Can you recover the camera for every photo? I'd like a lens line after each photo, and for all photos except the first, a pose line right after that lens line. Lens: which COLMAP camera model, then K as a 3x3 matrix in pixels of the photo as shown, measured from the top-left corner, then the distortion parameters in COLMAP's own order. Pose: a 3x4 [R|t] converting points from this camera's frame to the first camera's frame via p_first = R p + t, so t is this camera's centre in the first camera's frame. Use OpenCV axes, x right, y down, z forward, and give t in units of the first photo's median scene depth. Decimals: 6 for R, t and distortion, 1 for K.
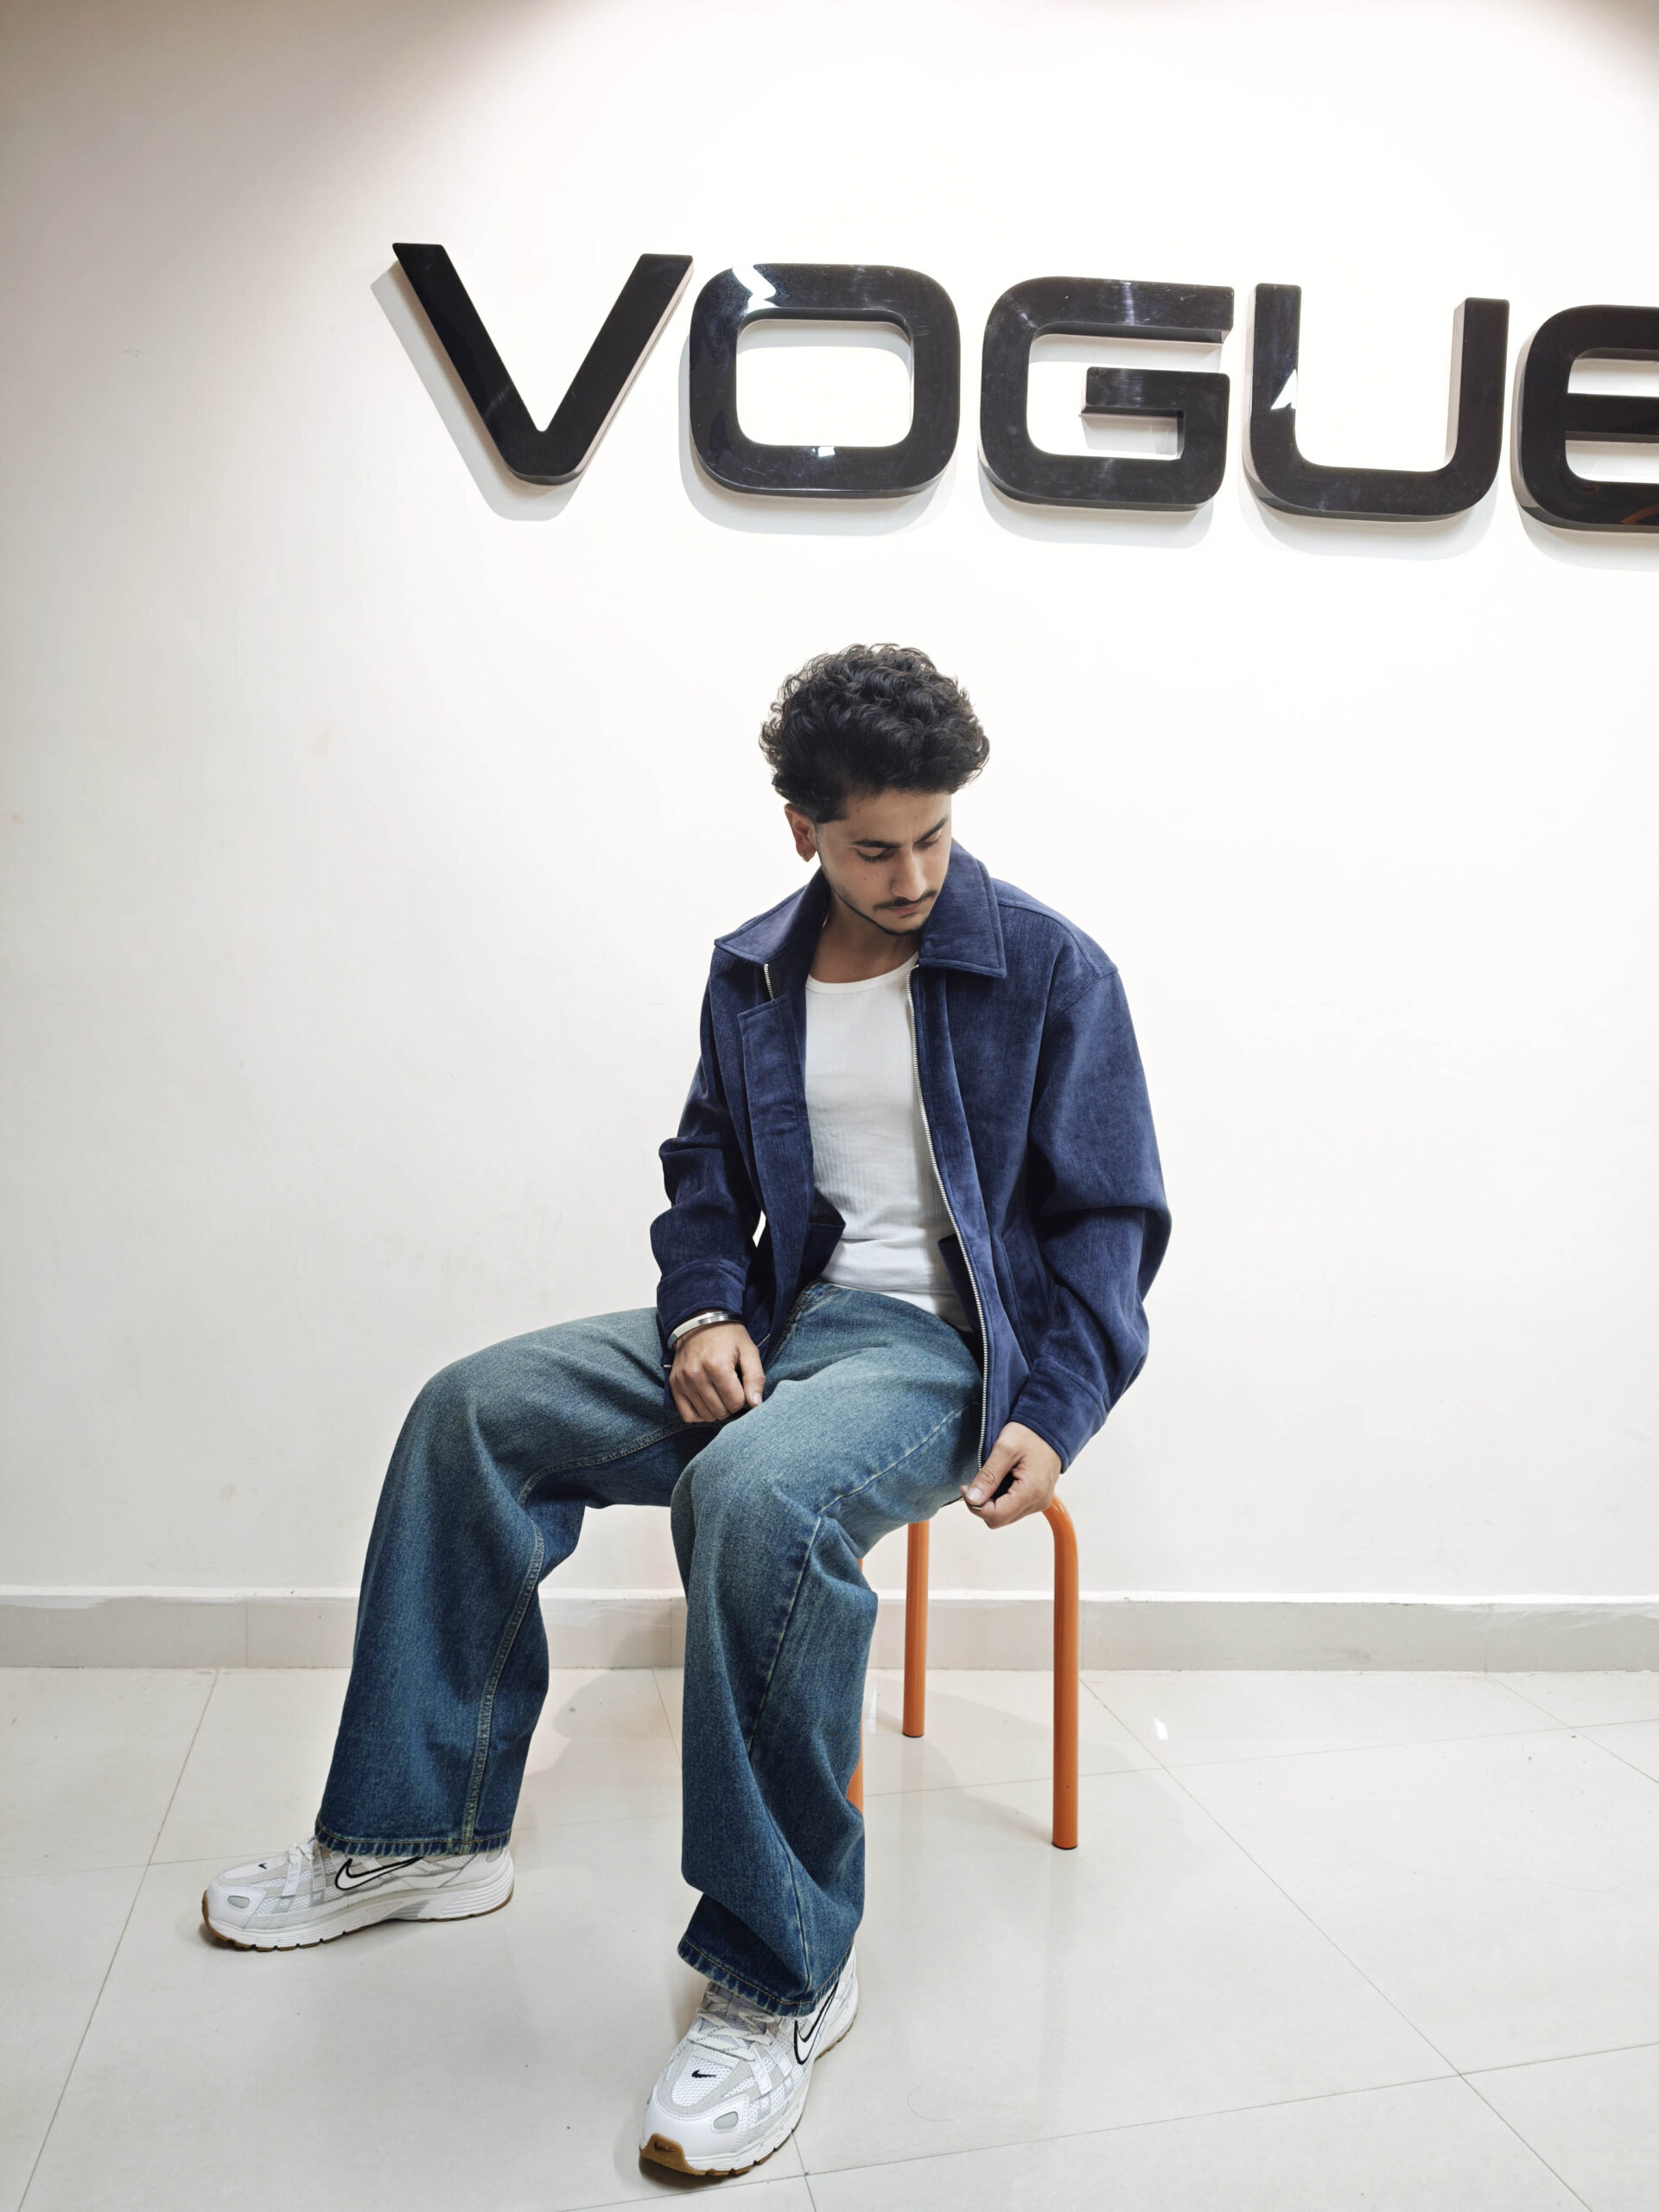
lens RADIAL K [[1551.1, 0, 822.7], [0, 1551.1, 1112.4], [0, 0, 1]] dist [0.003105, -0.019710]
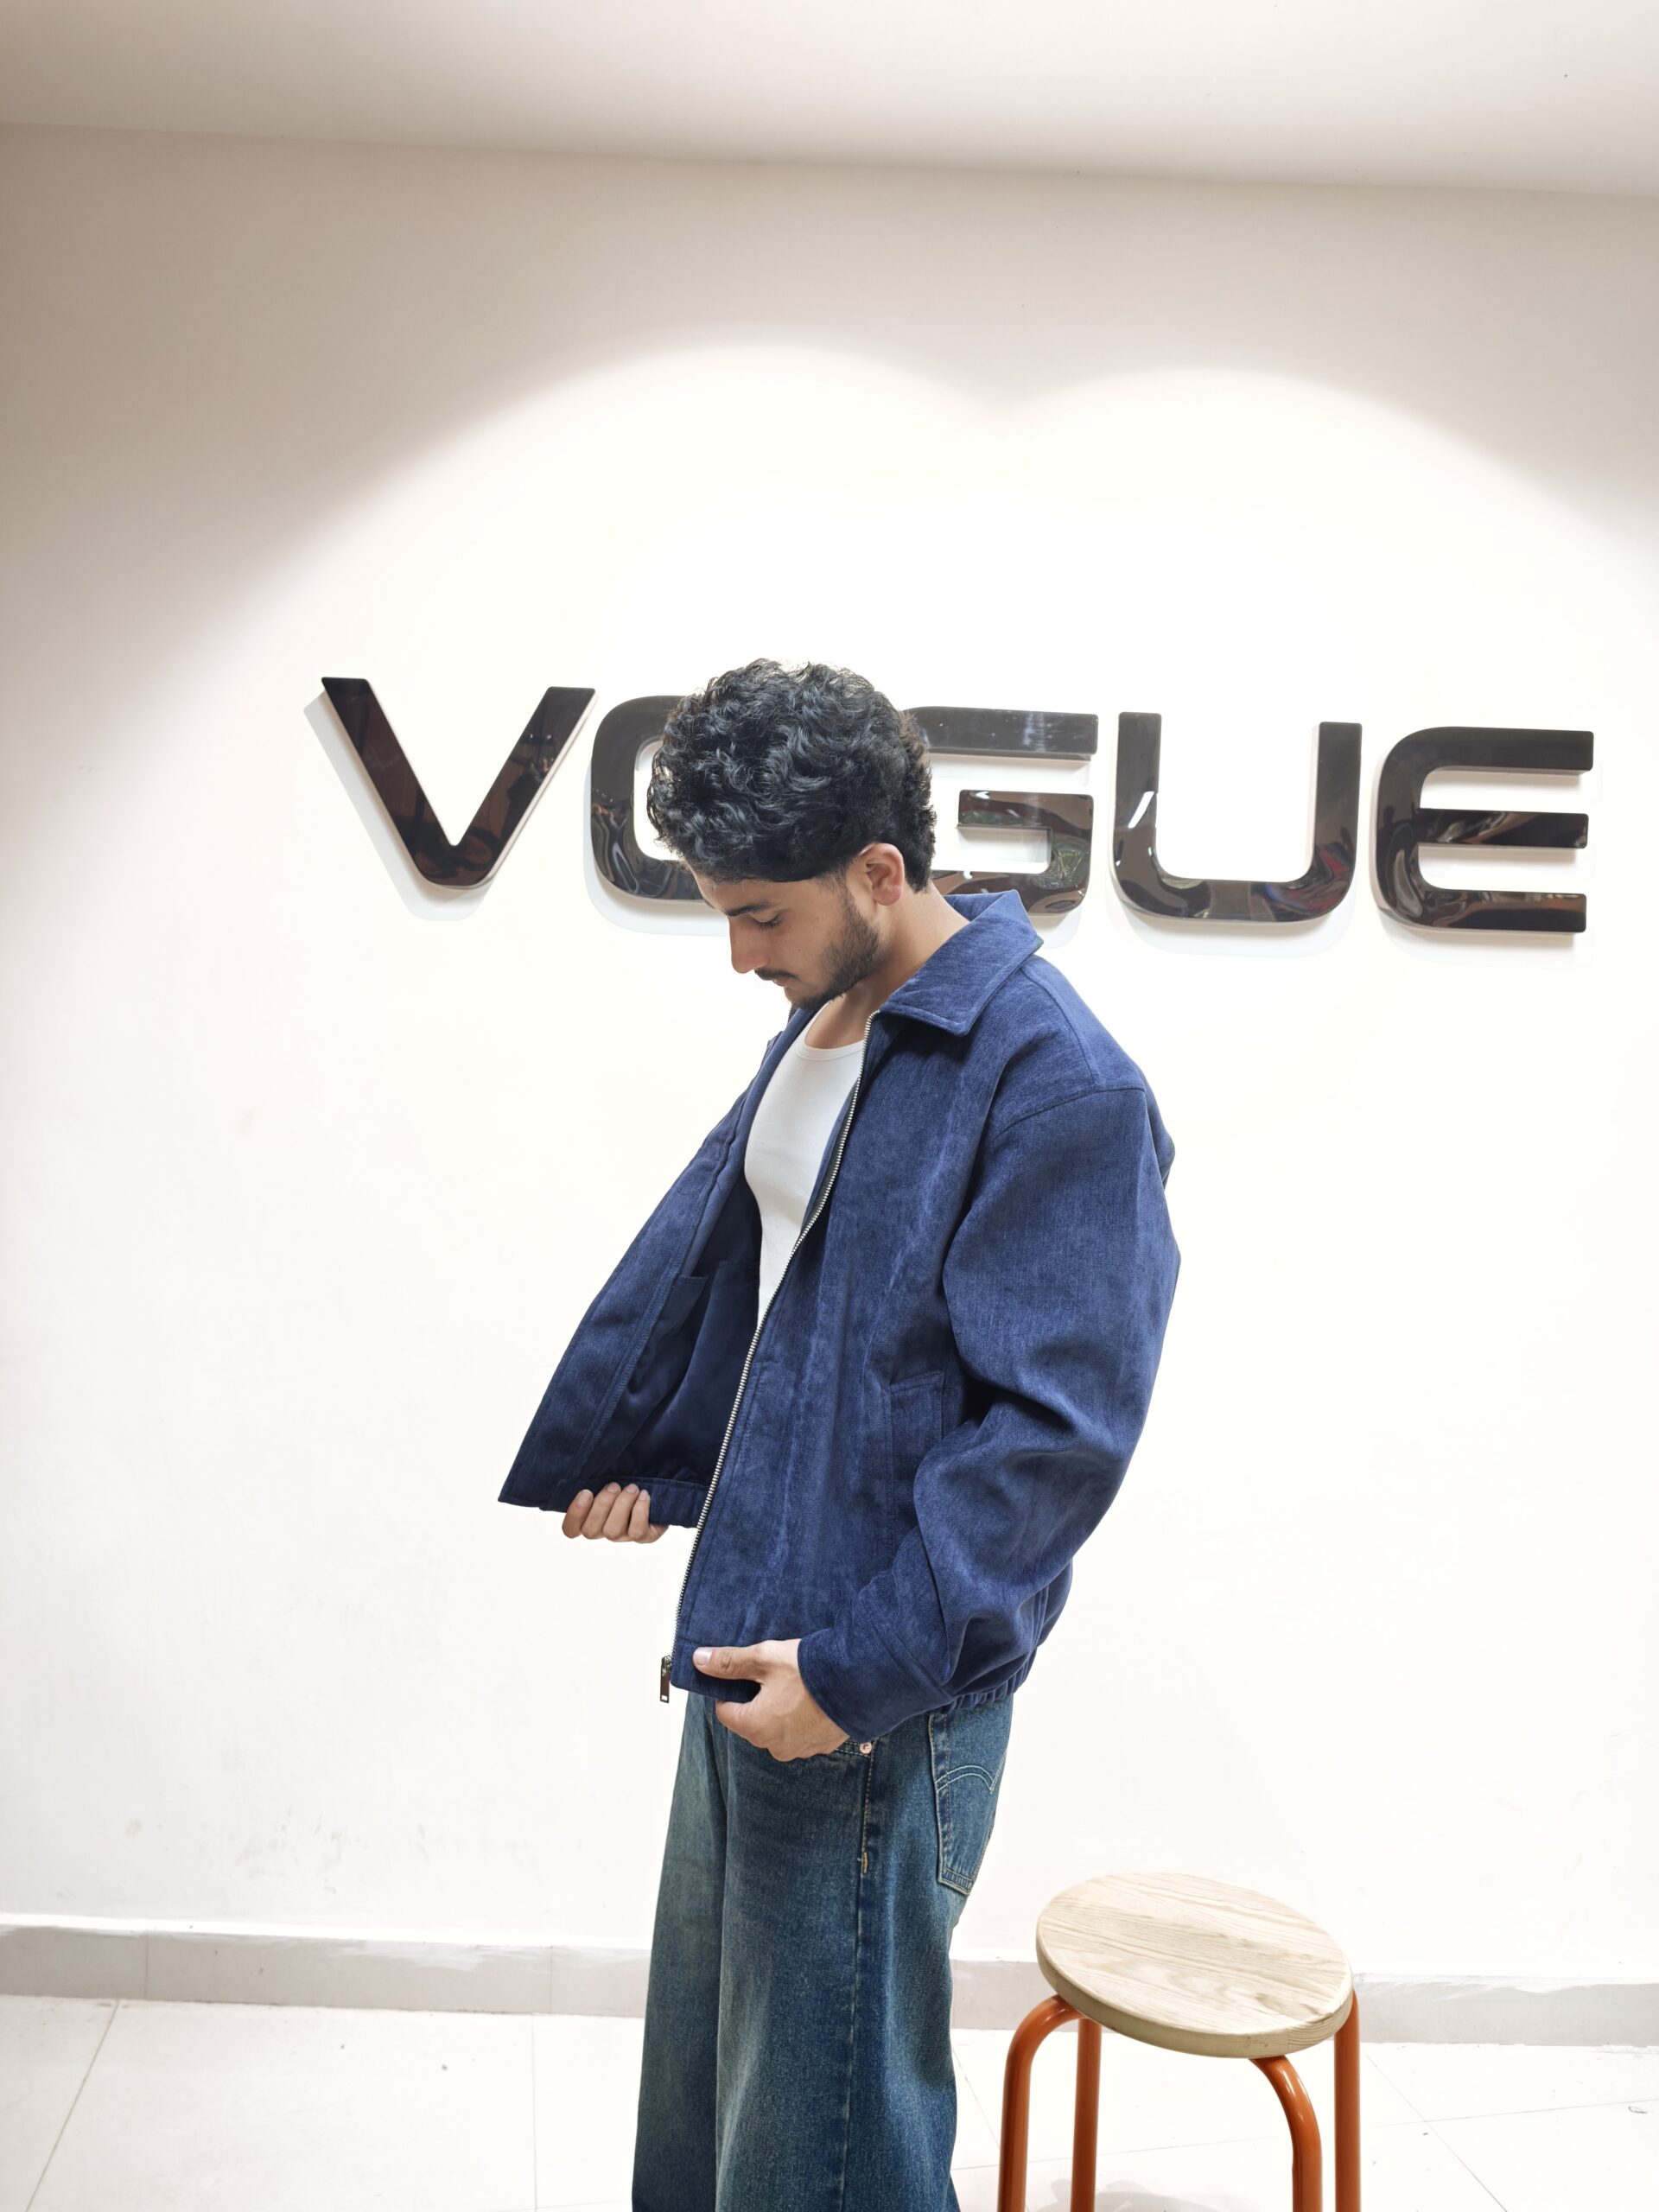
lens RADIAL K [[1551.1, 0, 821.1], [0, 1551.1, 1106.3], [0, 0, 1]] dist [0.003105, -0.019710]
pose [[0.999193, 0.014546, -0.037436, 0.116434], [-0.016909, 0.997832, -0.063597, -0.189017], [0.036429, 0.064178, 0.997273, -0.058874]]
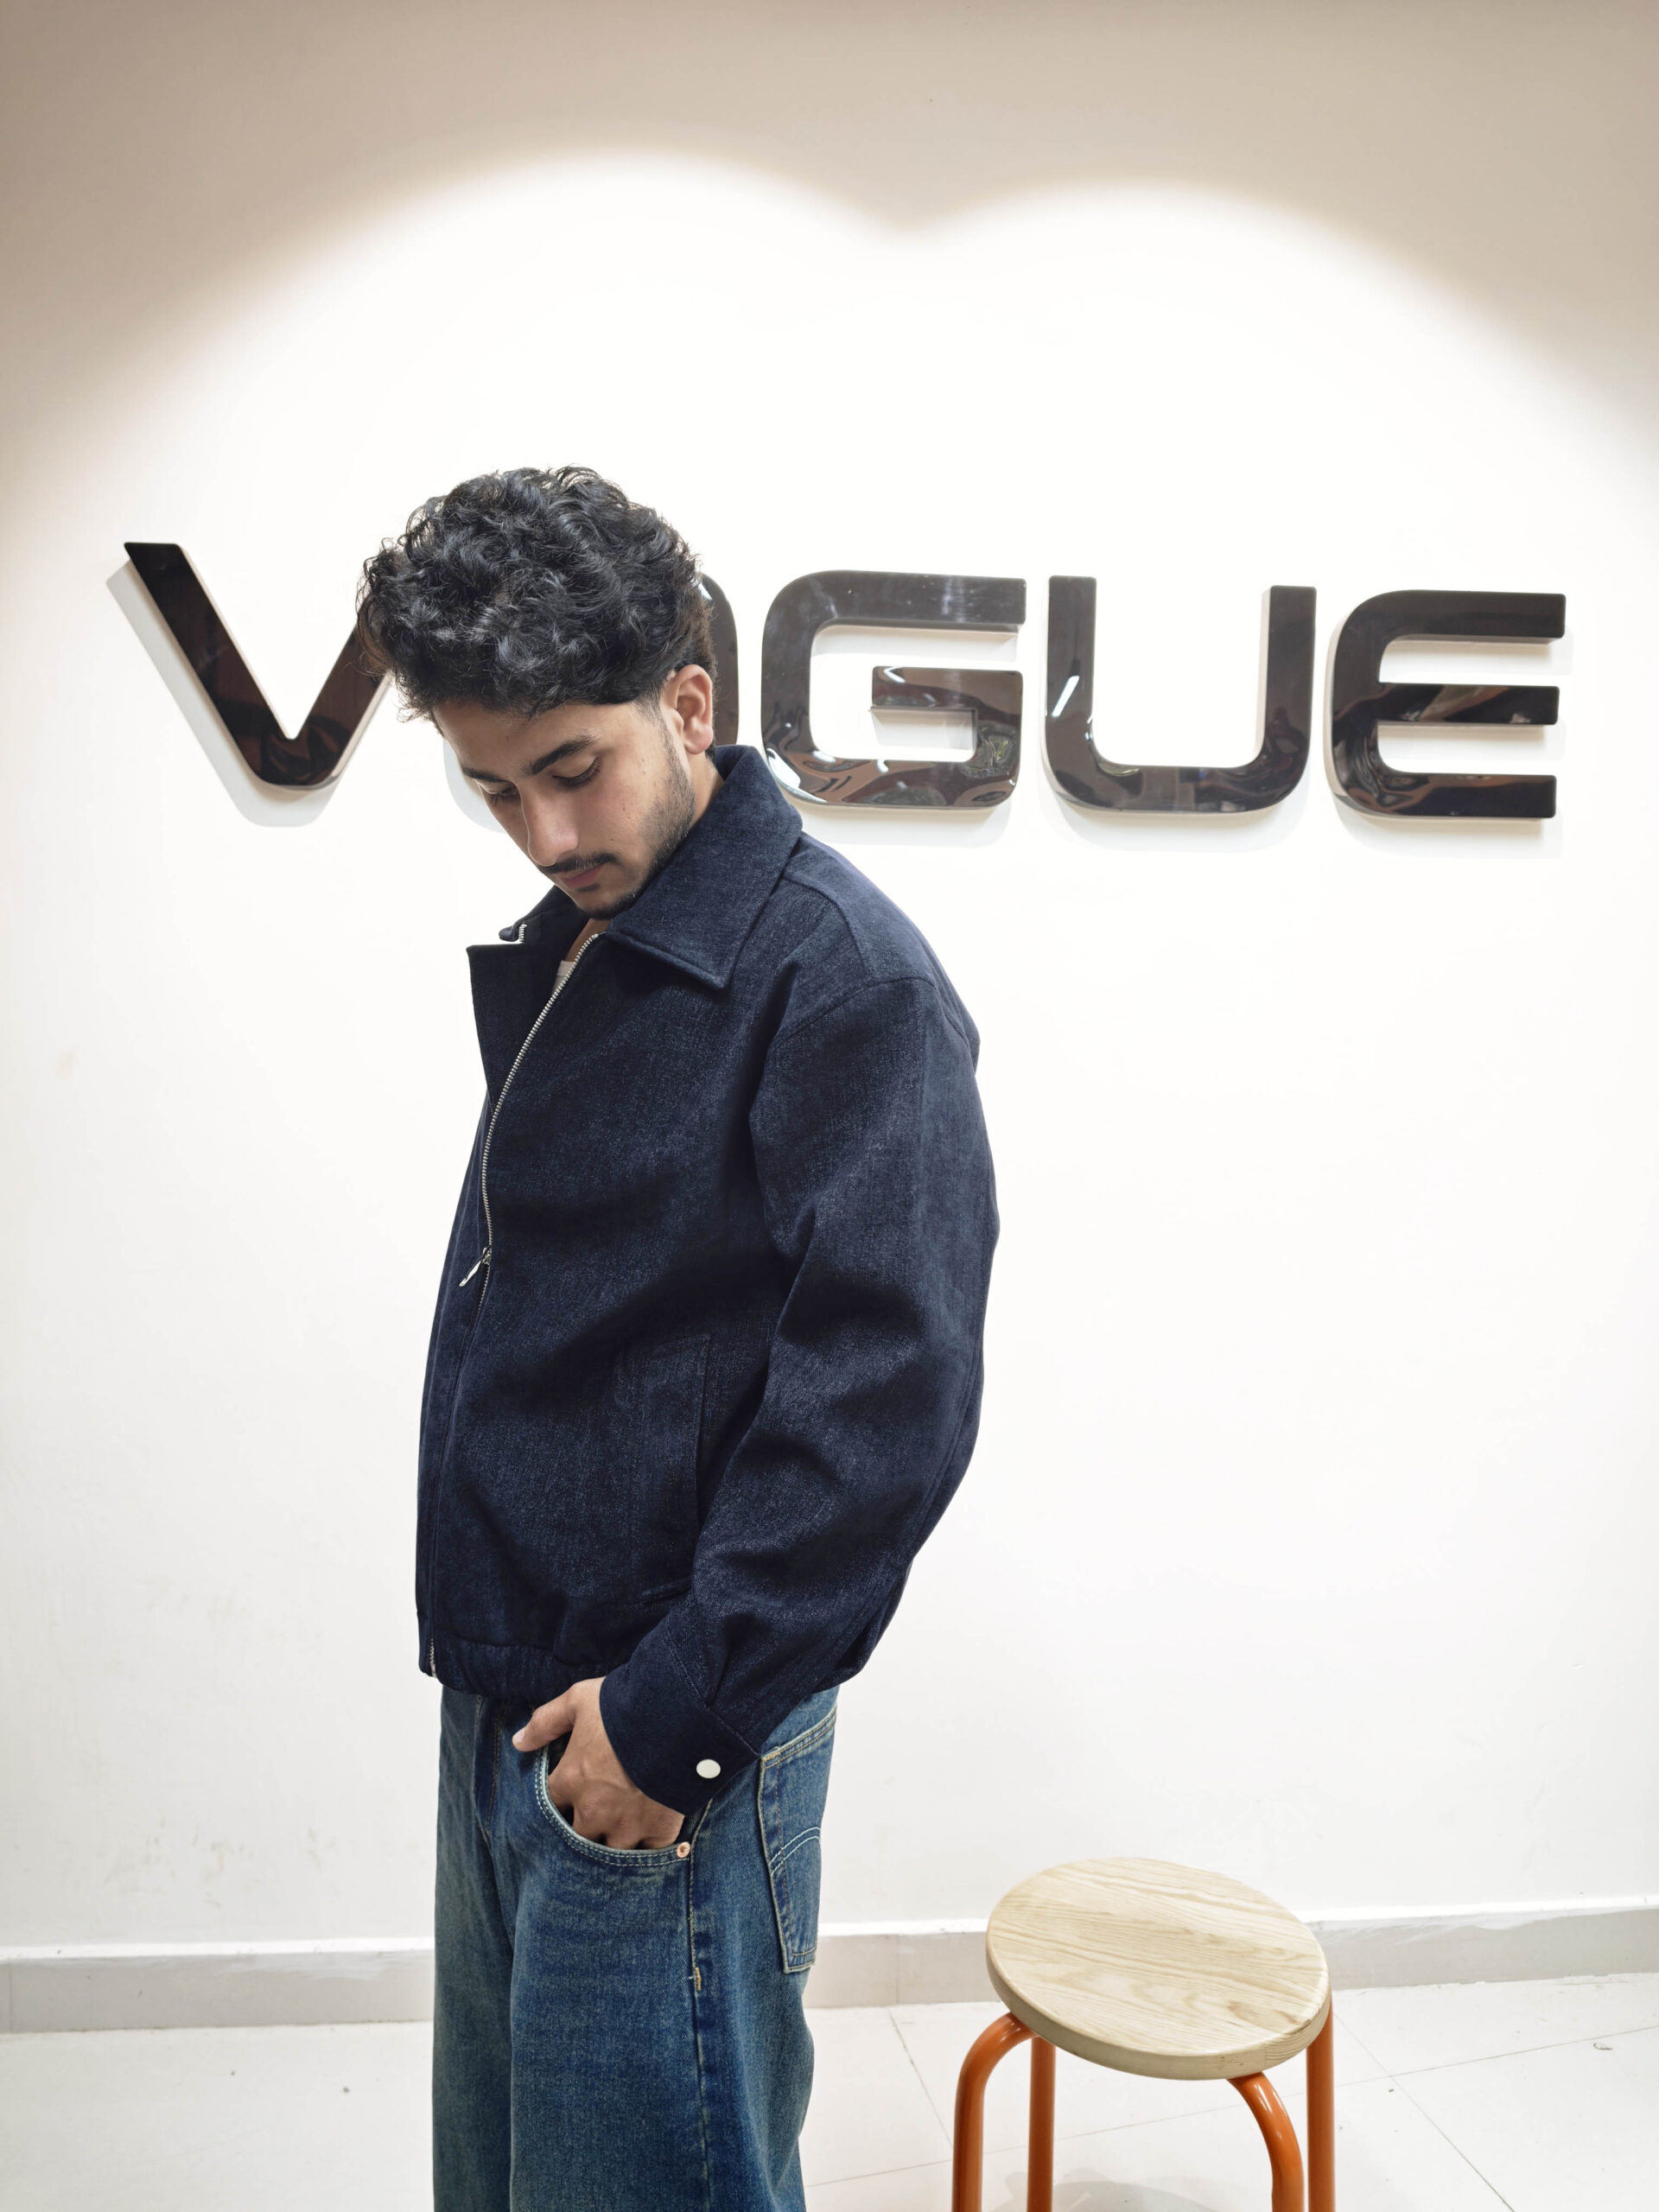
lens RADIAL K [[1551.1, 0, 845.7], [0, 1551.1, 1117.1], [0, 0, 1]] dist [0.003105, -0.019710]
pose [[0.999513, -0.012553, 0.028566, 0.122124], [0.012346, 0.999896, 0.007429, -0.209111], [-0.028656, -0.007072, 0.999564, 0.049569]]
